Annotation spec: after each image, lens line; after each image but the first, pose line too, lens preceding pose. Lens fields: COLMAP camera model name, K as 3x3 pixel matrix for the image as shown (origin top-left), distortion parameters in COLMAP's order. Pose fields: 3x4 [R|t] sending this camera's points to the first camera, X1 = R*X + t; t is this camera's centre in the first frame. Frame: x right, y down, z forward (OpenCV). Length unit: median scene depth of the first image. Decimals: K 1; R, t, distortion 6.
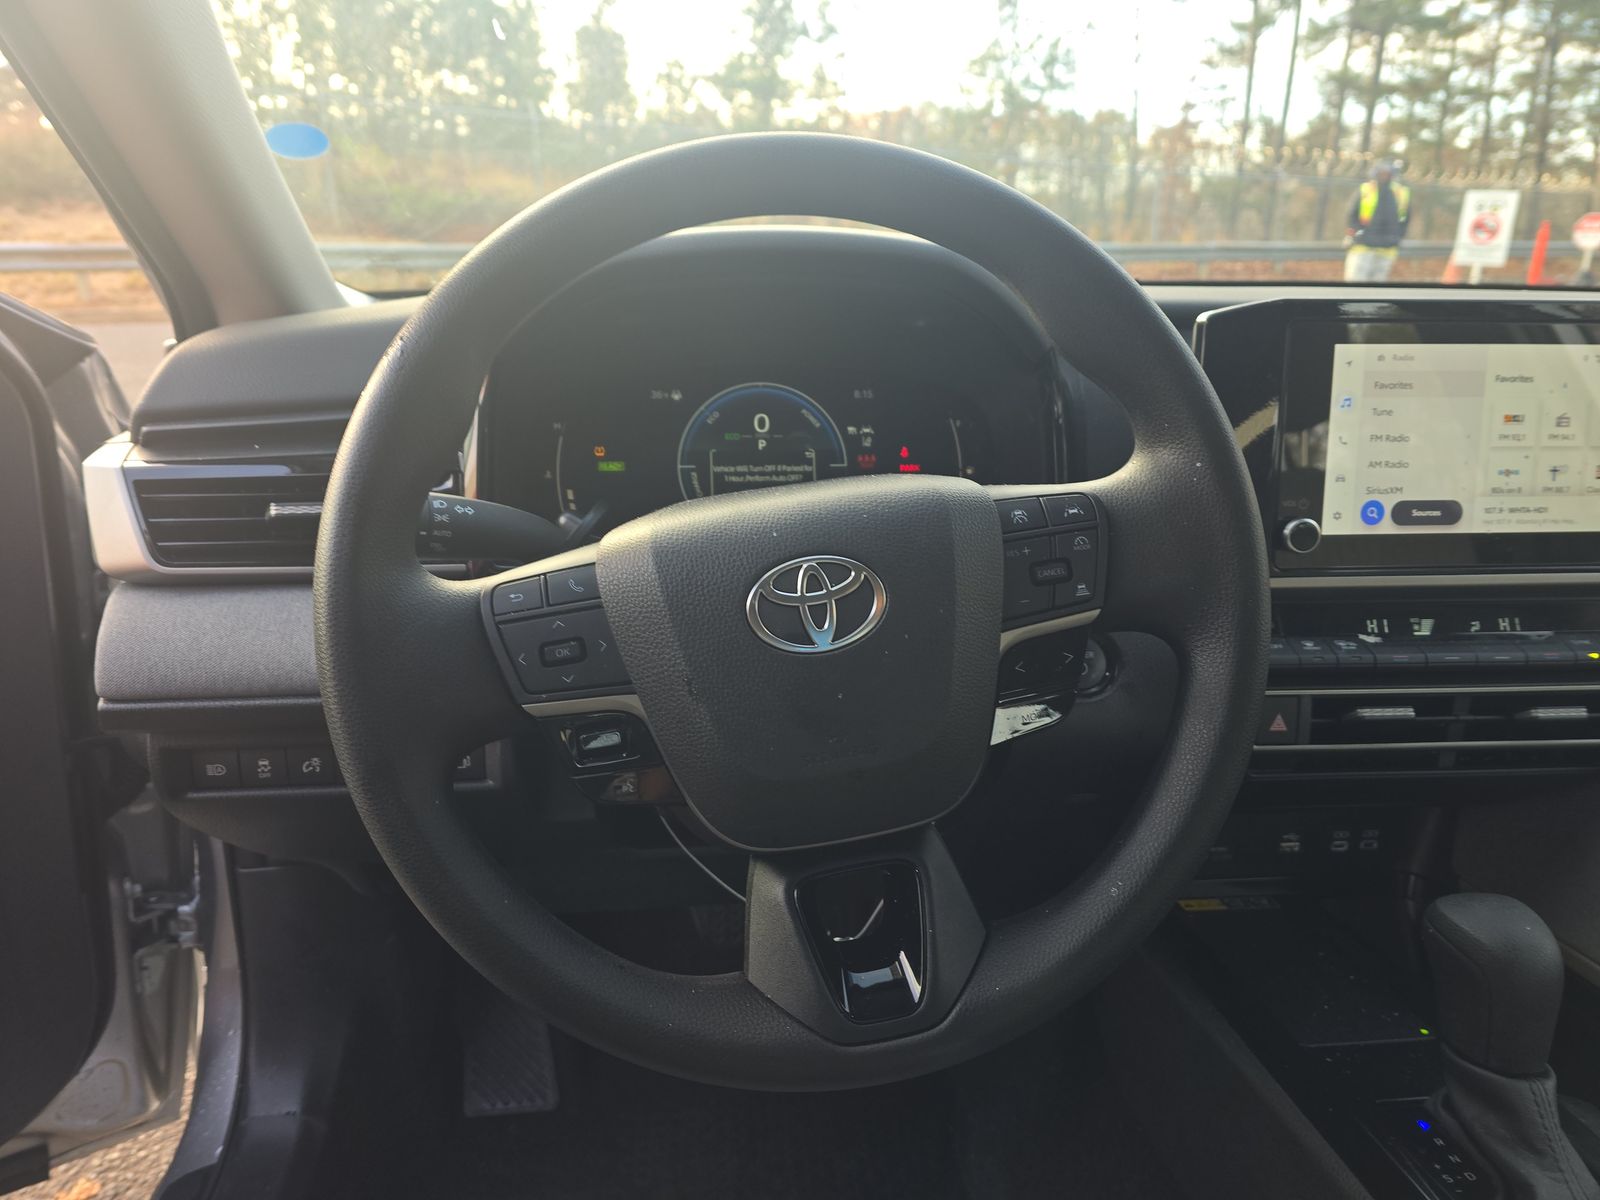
lens RADIAL K [[1078.2, 0, 801.1], [0, 1078.2, 614.1], [0, 0, 1]] dist [0.037636, -0.042344]
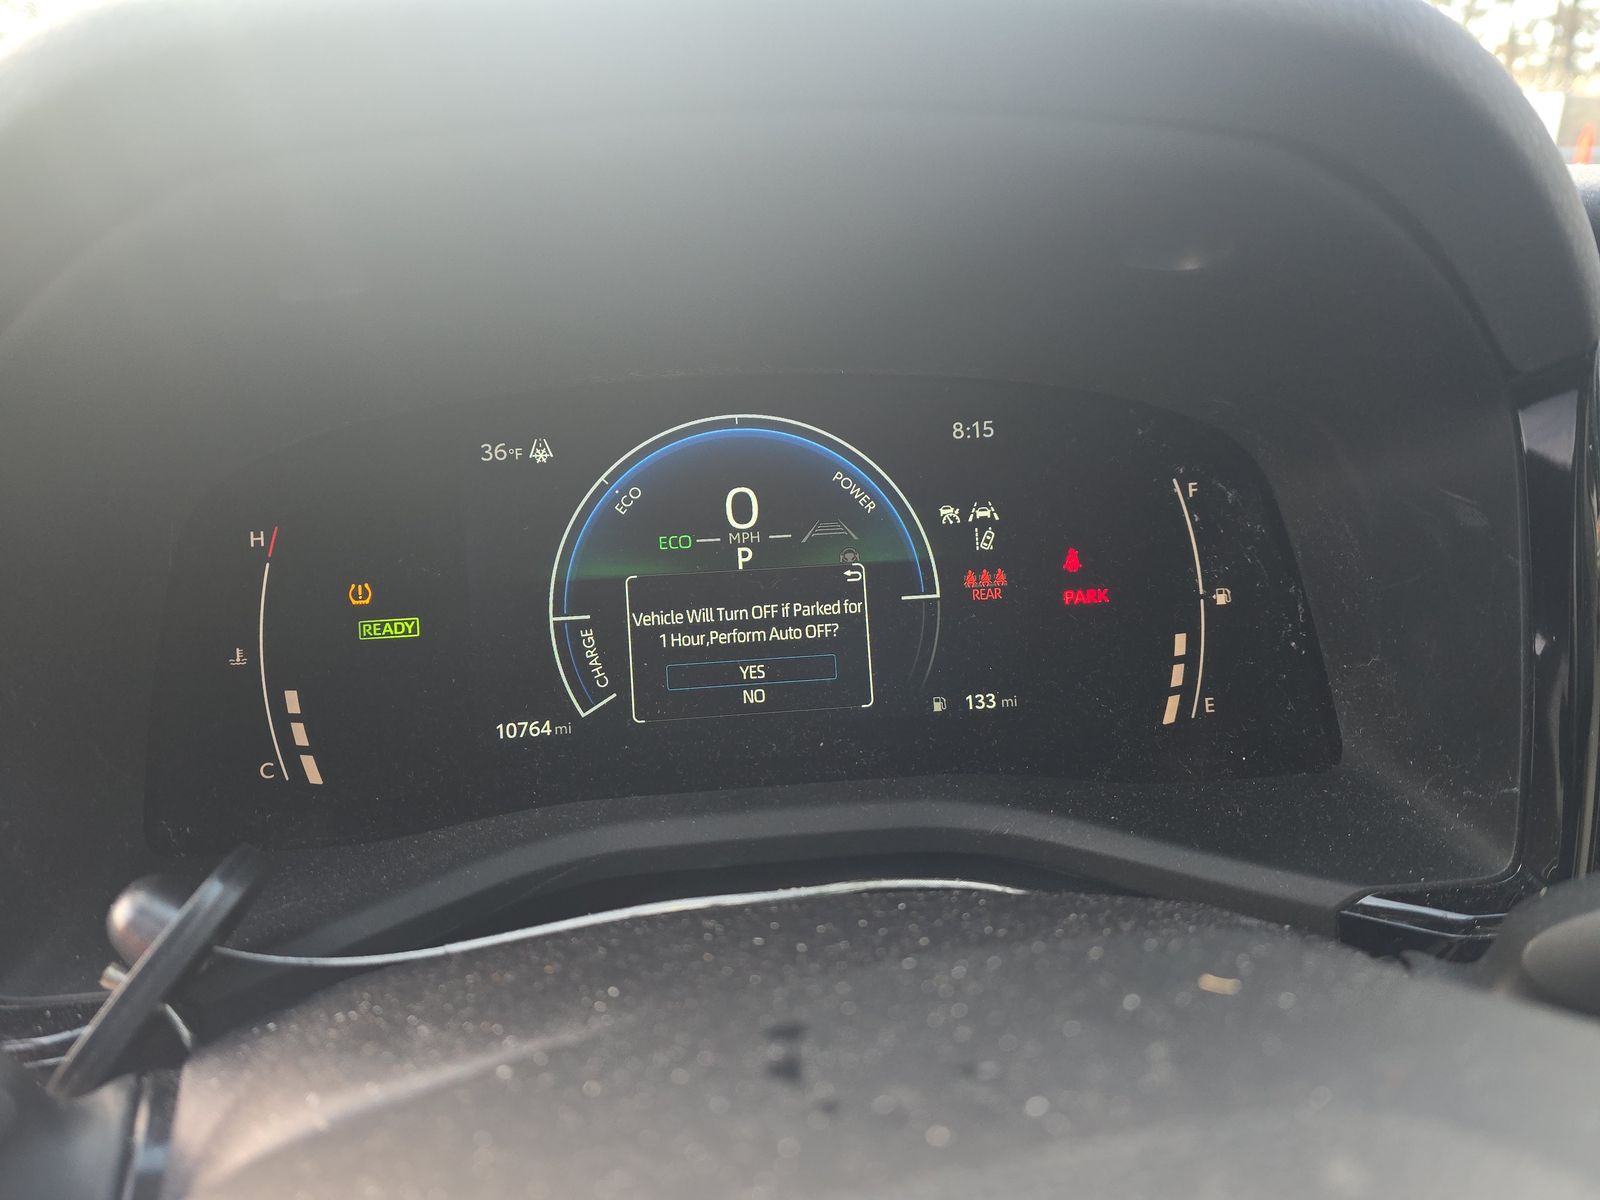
lens RADIAL K [[1078.2, 0, 799.4], [0, 1078.2, 597.0], [0, 0, 1]] dist [0.037636, -0.042344]
pose [[0.999313, -0.031329, -0.019775, -0.004285], [0.032050, 0.998791, 0.037262, -0.112095], [0.018584, -0.037870, 0.999110, 0.405569]]
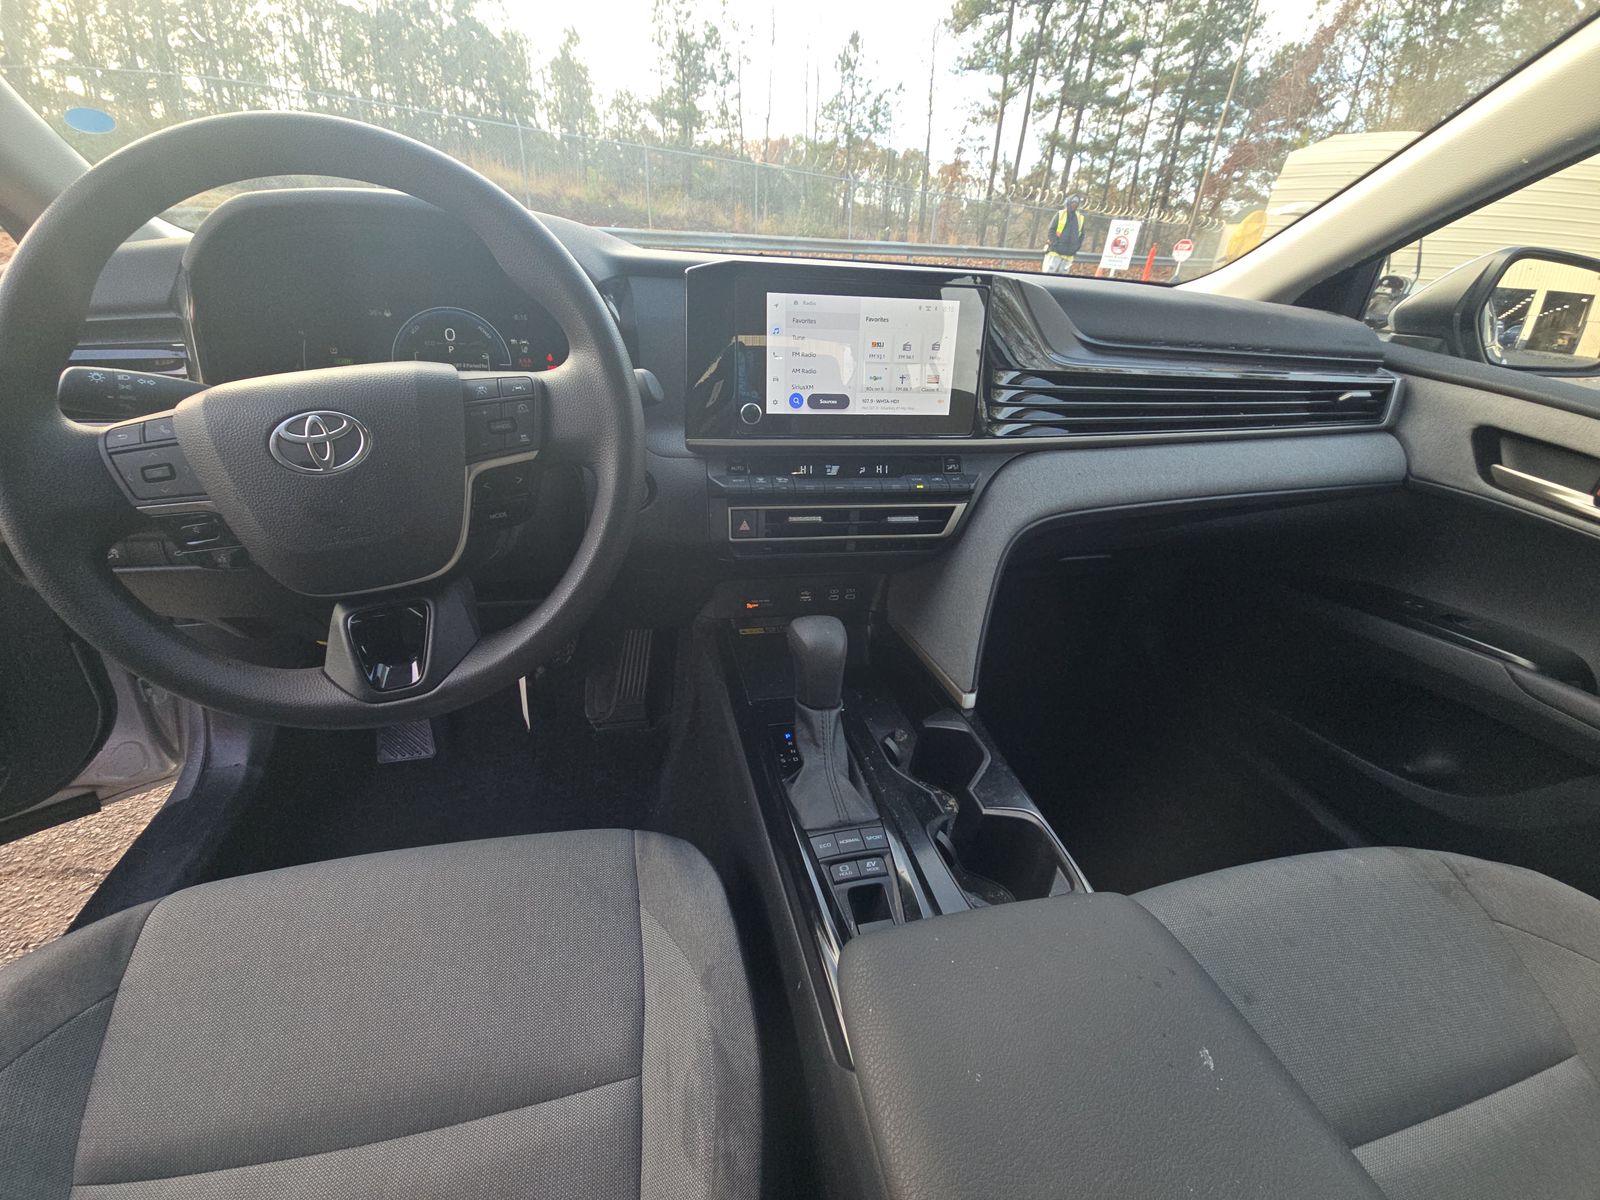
lens RADIAL K [[638.9, 0, 802.1], [0, 638.9, 603.4], [0, 0, 1]] dist [0.000931, 0.000180]
pose [[0.992310, -0.018170, 0.122437, 0.247164], [-0.005754, 0.981327, 0.192262, 0.015652], [-0.123644, -0.191488, 0.973676, -0.021391]]
